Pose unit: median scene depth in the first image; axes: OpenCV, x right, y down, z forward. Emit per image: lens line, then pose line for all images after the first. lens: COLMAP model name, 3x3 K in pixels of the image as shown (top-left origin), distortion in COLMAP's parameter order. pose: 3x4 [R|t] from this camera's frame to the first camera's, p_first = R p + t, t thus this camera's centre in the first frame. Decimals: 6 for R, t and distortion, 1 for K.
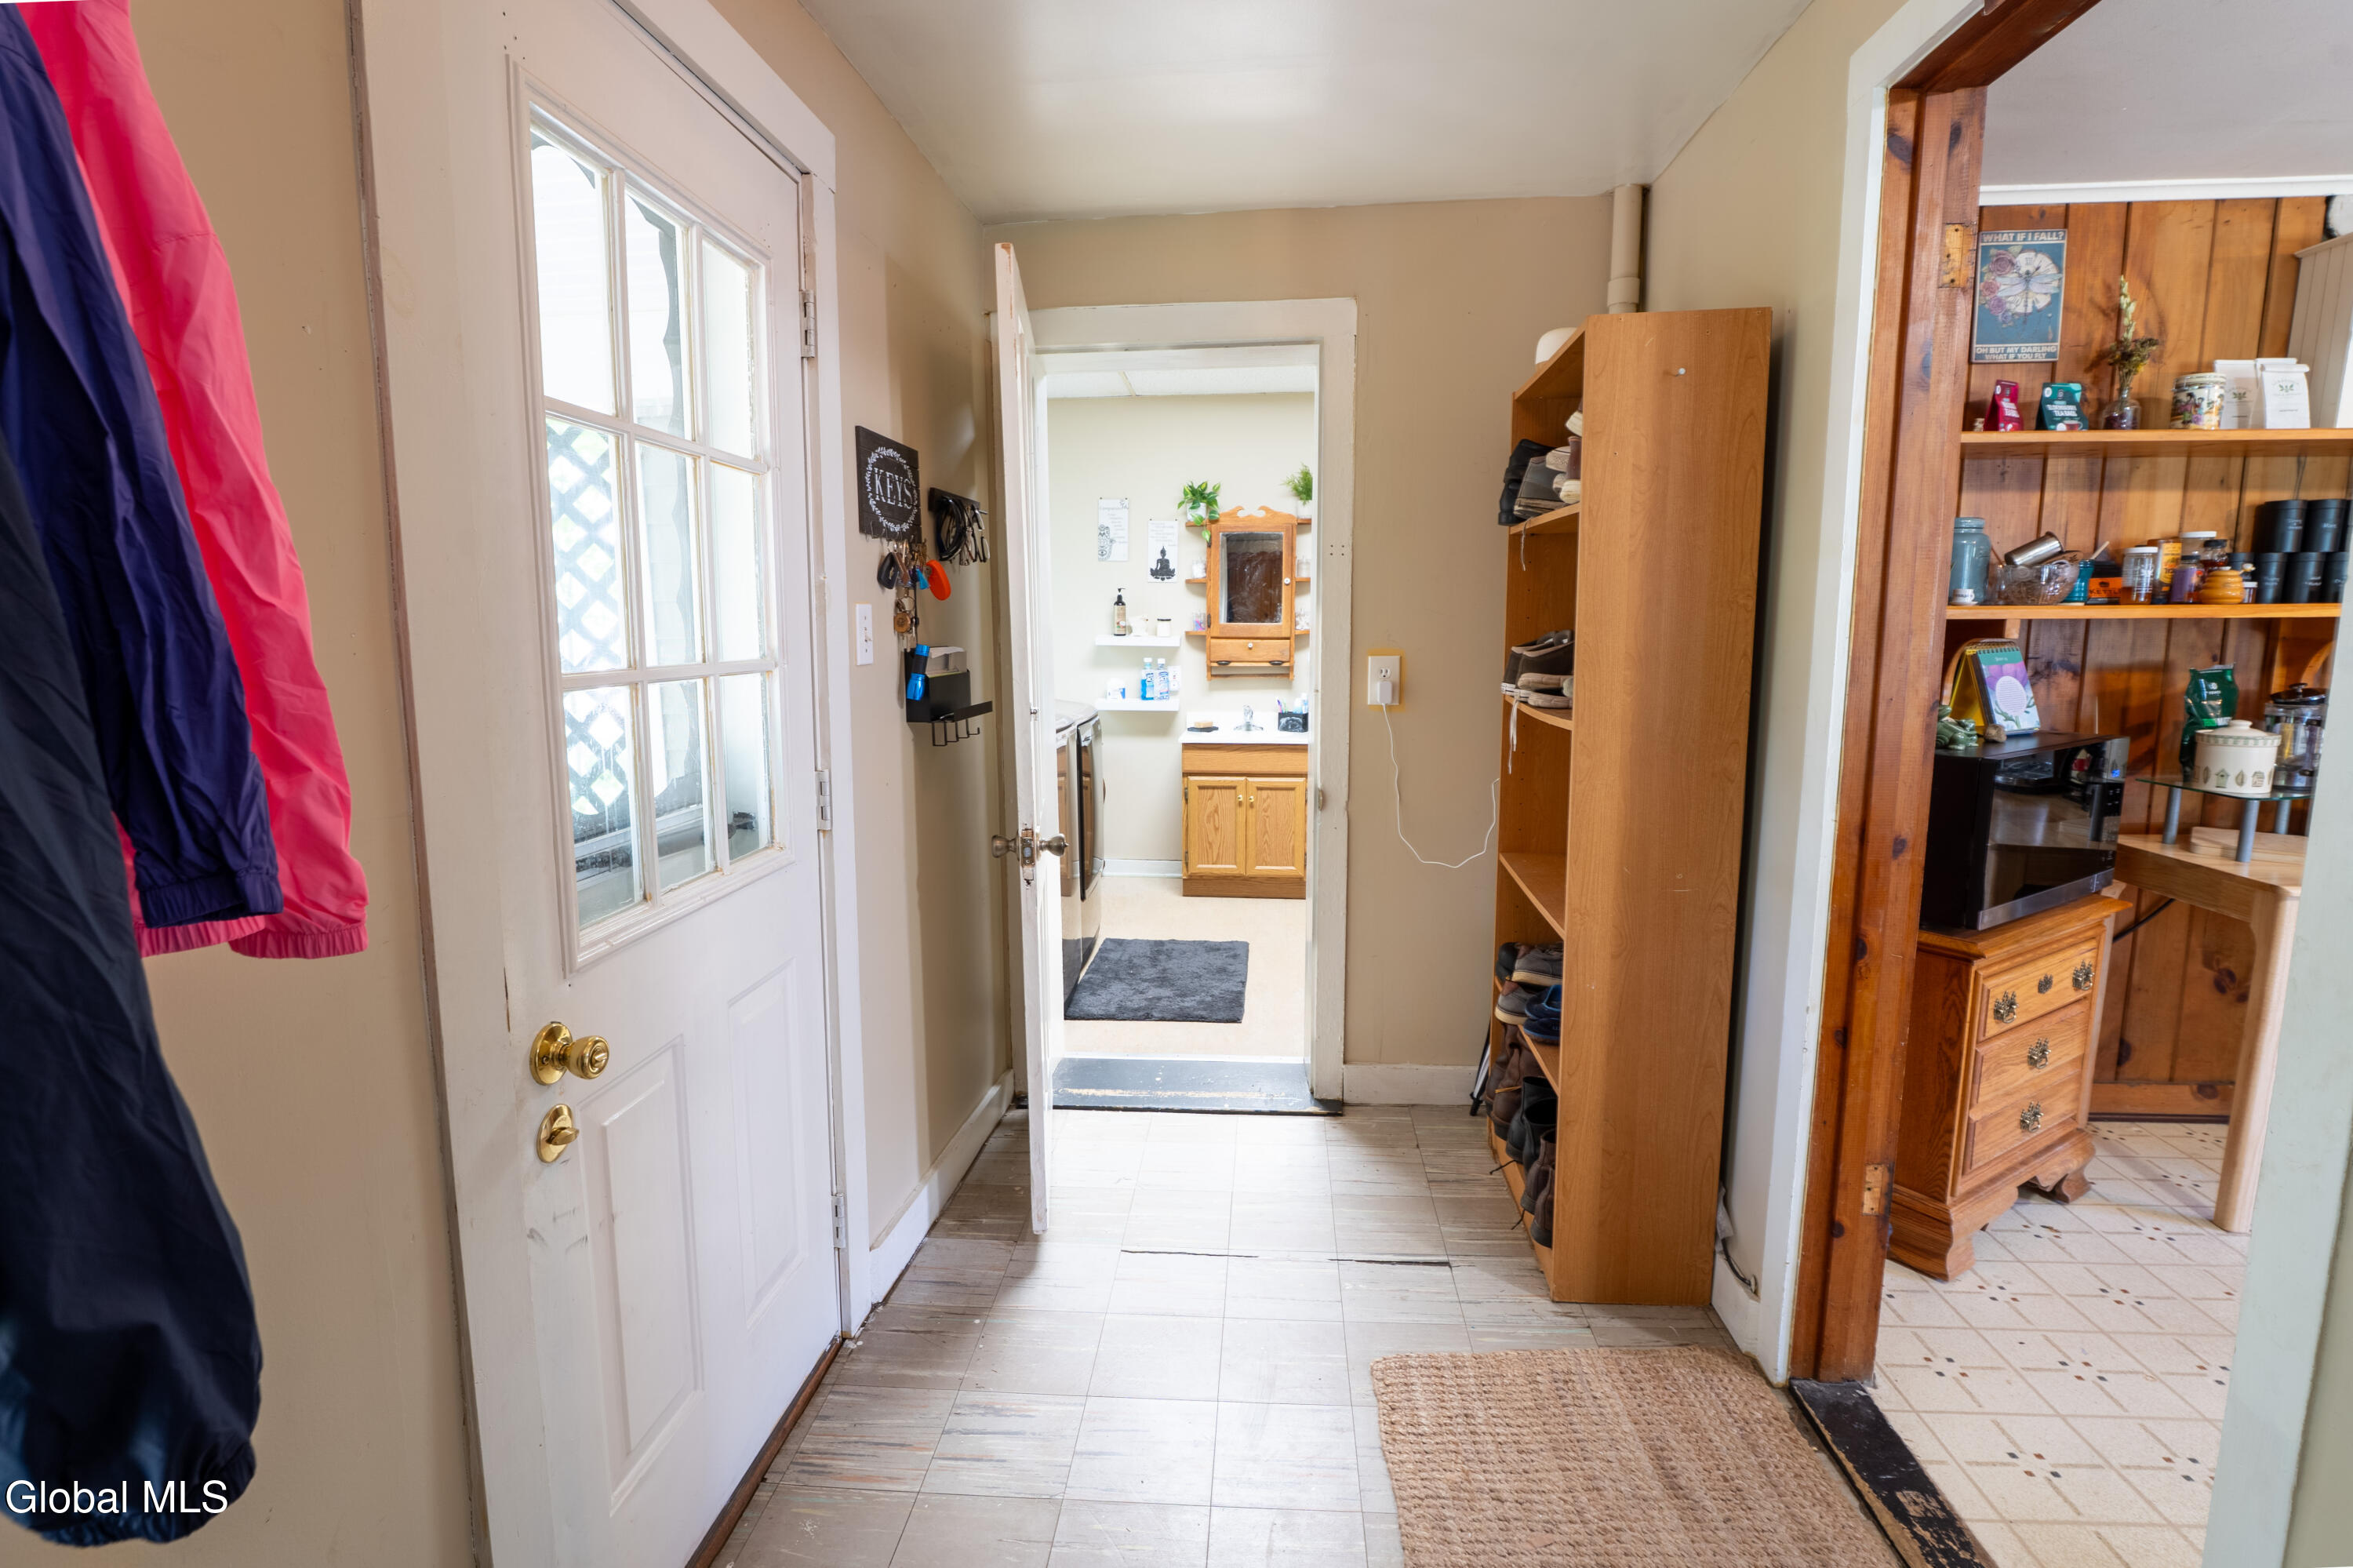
lens RADIAL K [[1060.9, 0, 1173.0], [0, 1060.9, 781.0], [0, 0, 1]] dist [-0.009437, -0.001060]
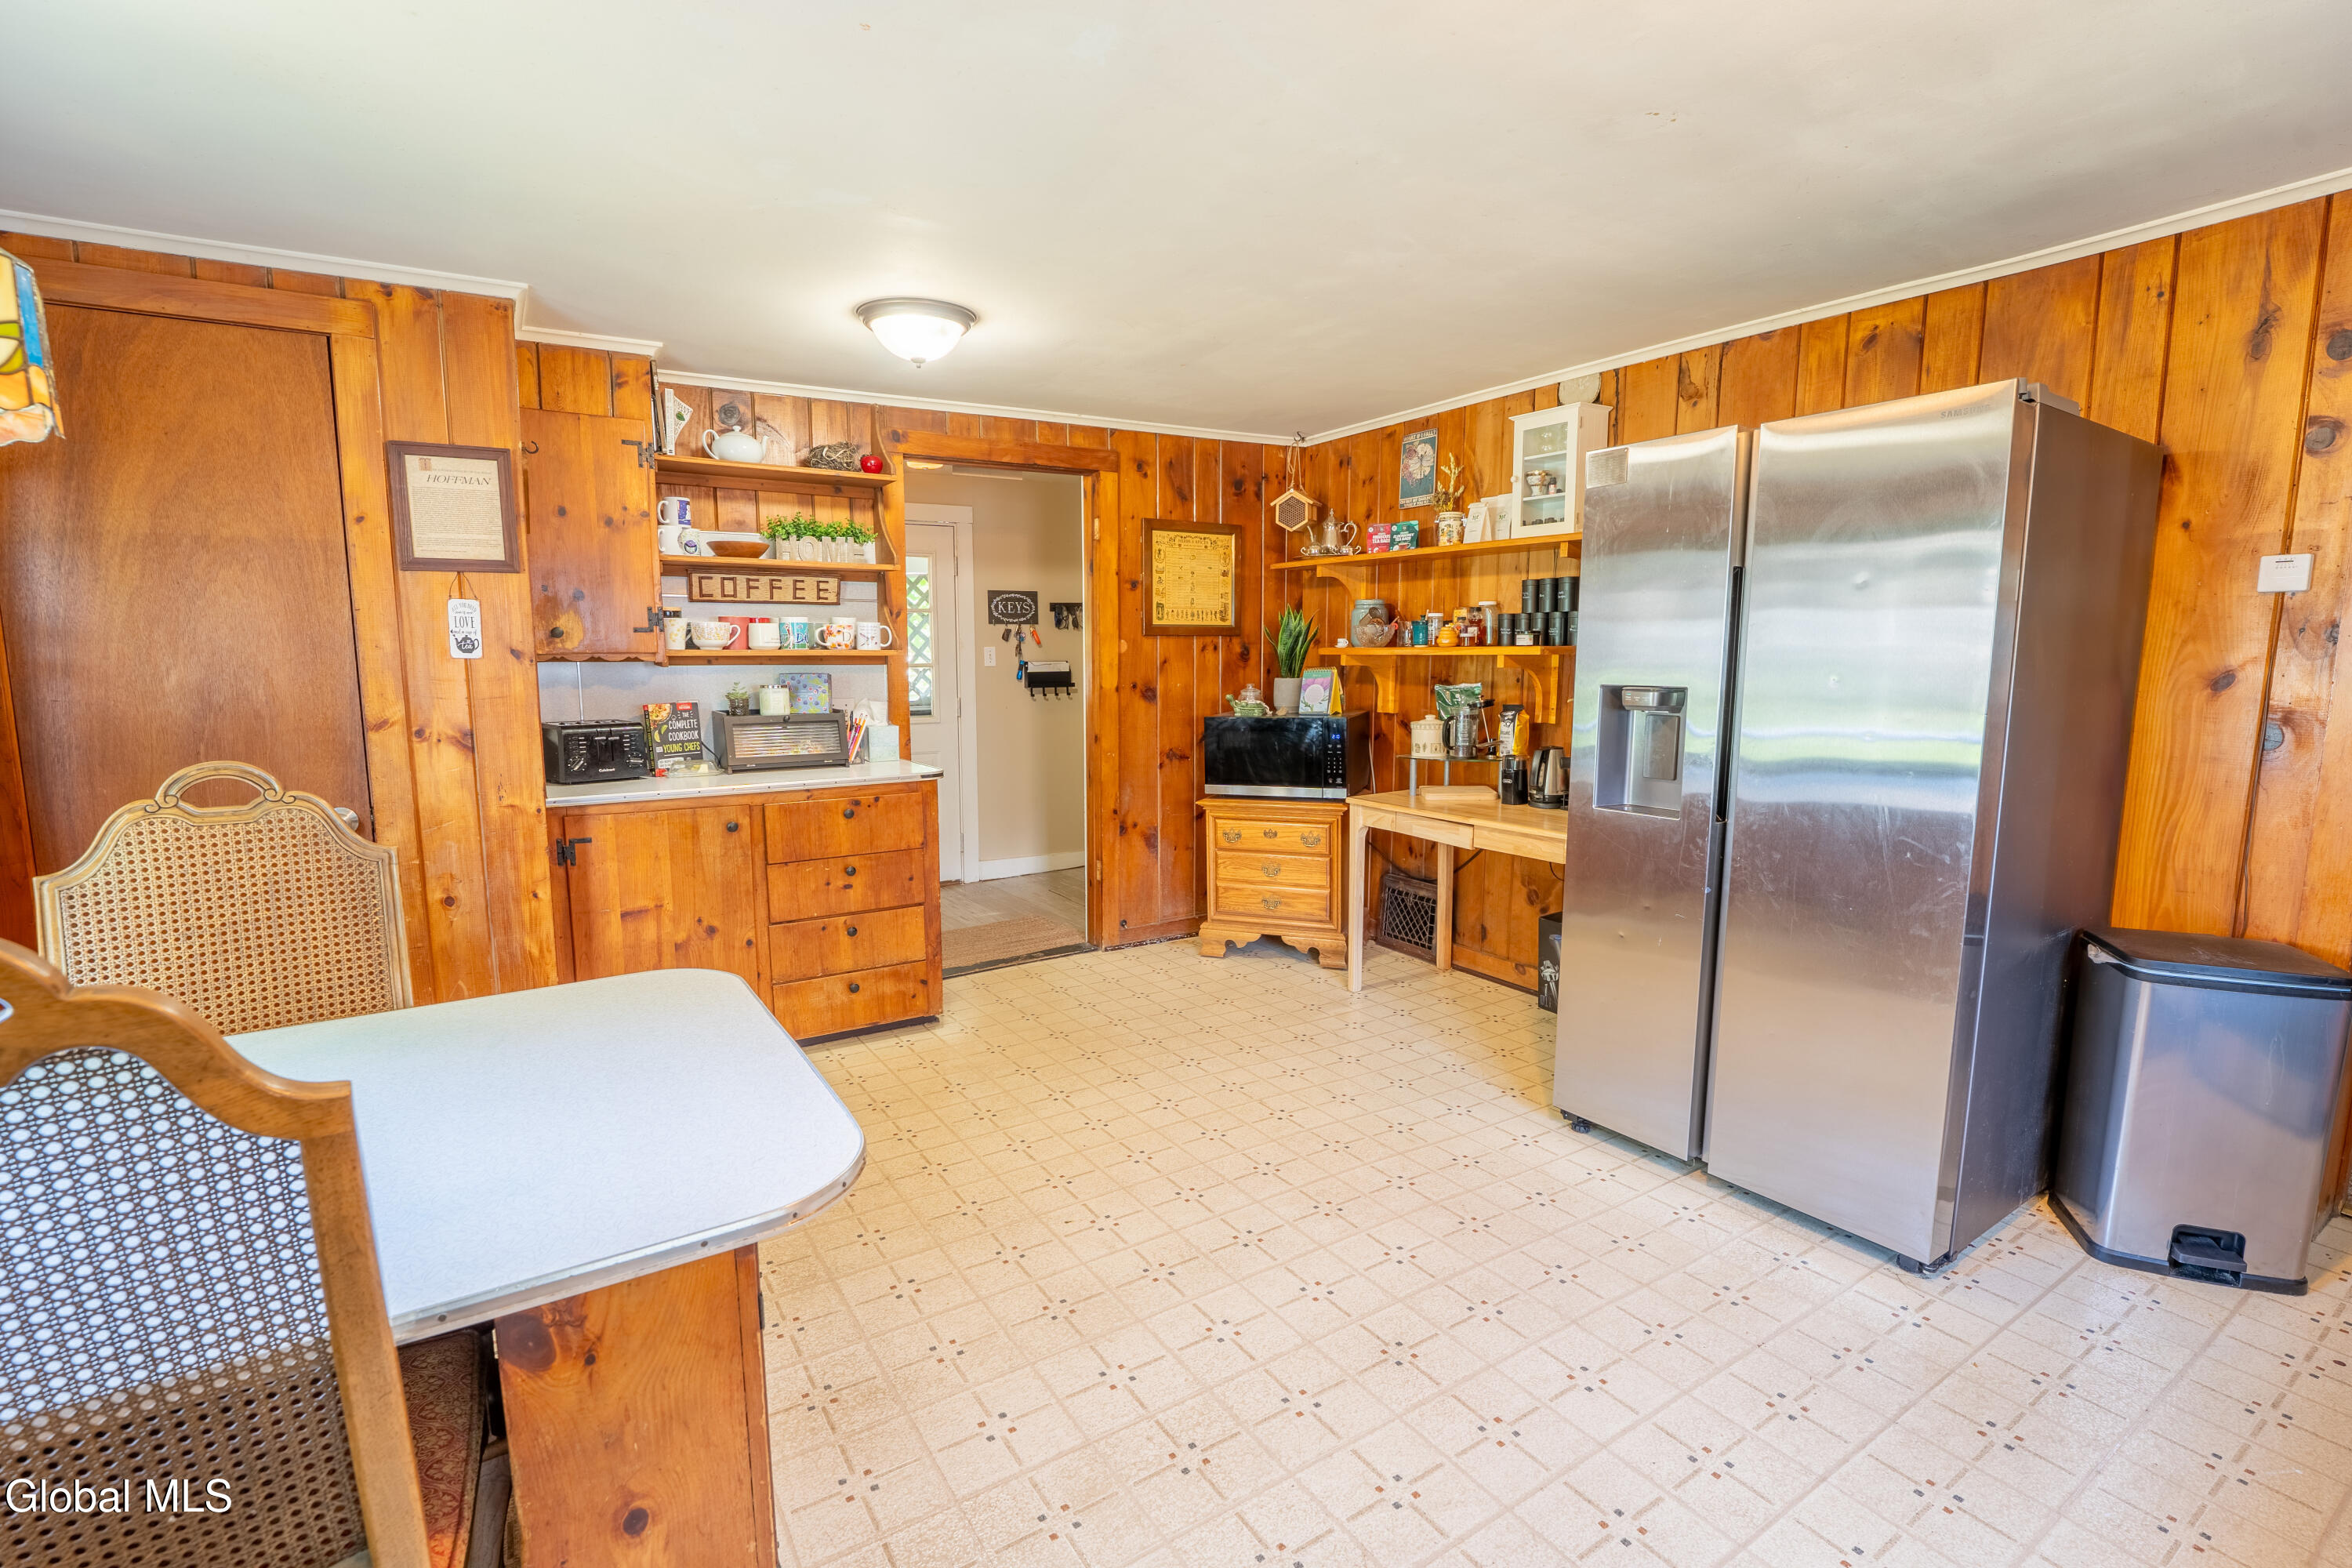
lens RADIAL K [[1060.4, 0, 1180.4], [0, 1060.4, 785.6], [0, 0, 1]] dist [-0.009437, -0.001060]
pose [[0.634562, 0.102102, -0.766098, 1.956744], [-0.109953, 0.993079, 0.041279, 0.027931], [0.765011, 0.058041, 0.641396, -0.390718]]
